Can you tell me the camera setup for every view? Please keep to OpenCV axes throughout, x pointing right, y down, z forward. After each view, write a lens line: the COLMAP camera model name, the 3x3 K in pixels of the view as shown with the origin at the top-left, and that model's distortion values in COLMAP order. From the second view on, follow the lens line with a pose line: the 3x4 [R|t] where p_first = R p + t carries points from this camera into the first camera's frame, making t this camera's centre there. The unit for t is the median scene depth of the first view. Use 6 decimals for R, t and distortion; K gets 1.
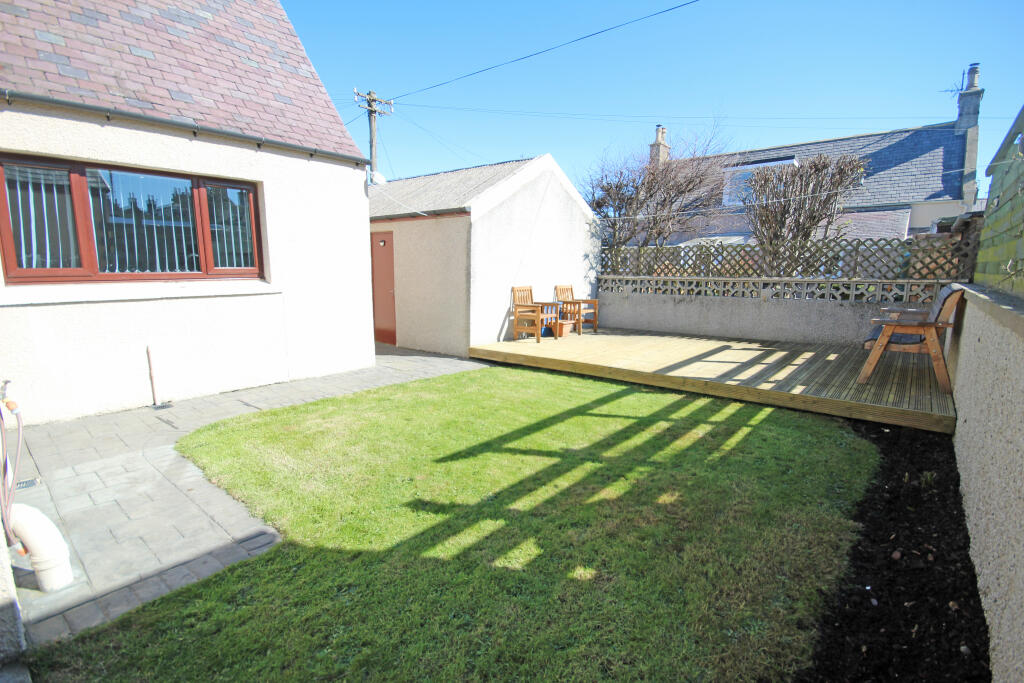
lens RADIAL K [[471.2, 0, 520.0], [0, 471.2, 339.2], [0, 0, 1]] dist [-0.001516, -0.005030]
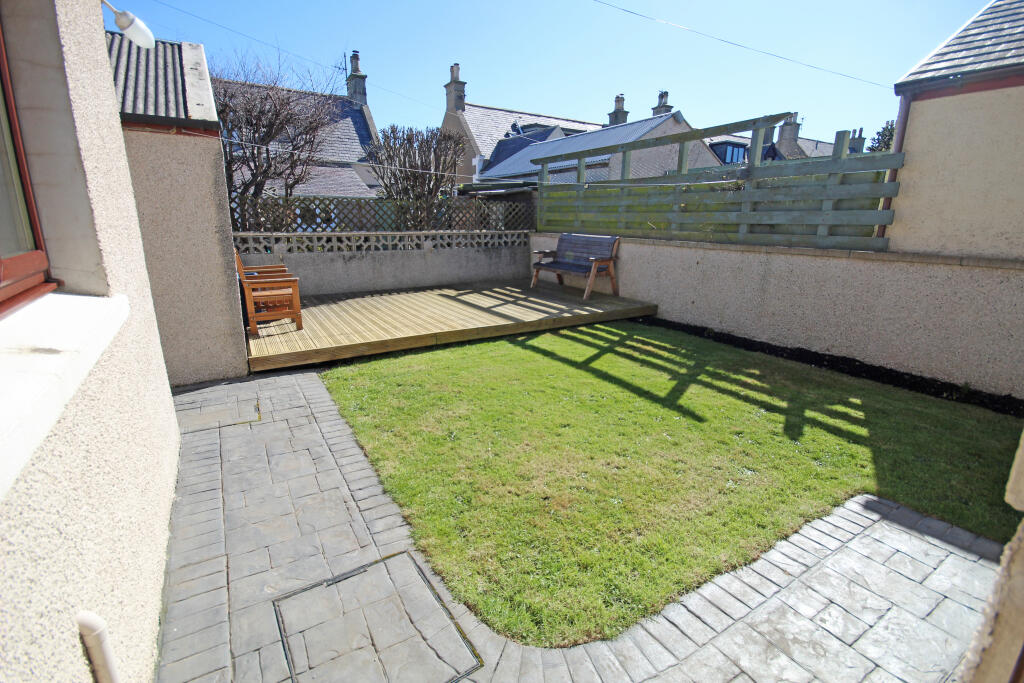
lens RADIAL K [[471.2, 0, 517.3], [0, 471.2, 339.5], [0, 0, 1]] dist [-0.001516, -0.005030]
pose [[0.325628, -0.238372, 0.914956, -0.722151], [0.132359, 0.969662, 0.205518, -0.114938], [-0.936188, 0.054180, 0.347300, 0.574569]]
